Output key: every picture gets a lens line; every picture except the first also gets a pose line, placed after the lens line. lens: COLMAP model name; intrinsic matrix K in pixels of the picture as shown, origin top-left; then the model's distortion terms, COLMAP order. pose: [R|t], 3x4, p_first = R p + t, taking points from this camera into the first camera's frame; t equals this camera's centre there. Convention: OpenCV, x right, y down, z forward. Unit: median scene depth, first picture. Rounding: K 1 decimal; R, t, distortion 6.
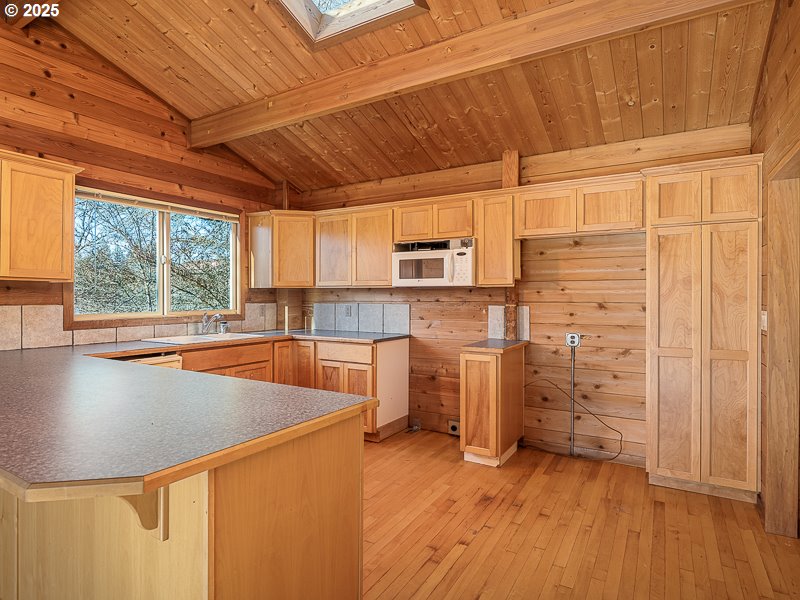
lens RADIAL K [[438.0, 0, 415.6], [0, 438.0, 297.7], [0, 0, 1]] dist [-0.016542, -0.002597]
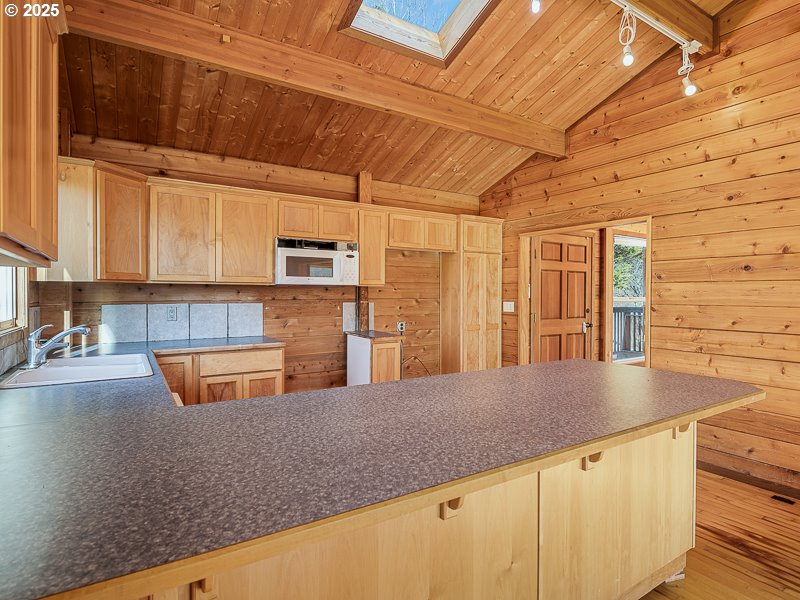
lens RADIAL K [[438.0, 0, 404.8], [0, 438.0, 297.4], [0, 0, 1]] dist [-0.016542, -0.002597]
pose [[0.457660, -0.009646, 0.889075, -0.749676], [0.000391, 0.999943, 0.010648, -0.007057], [-0.889127, -0.004525, 0.457638, 0.338112]]
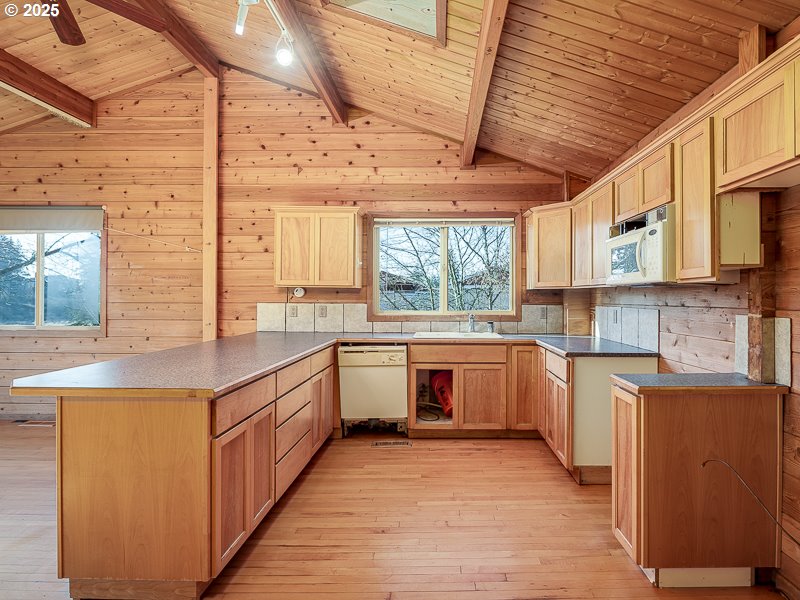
lens RADIAL K [[438.0, 0, 402.0], [0, 438.0, 295.8], [0, 0, 1]] dist [-0.016542, -0.002597]
pose [[0.493534, -0.002247, -0.869724, 0.437101], [-0.004914, 0.999973, -0.005373, -0.001720], [0.869713, 0.006926, 0.493510, 0.335082]]
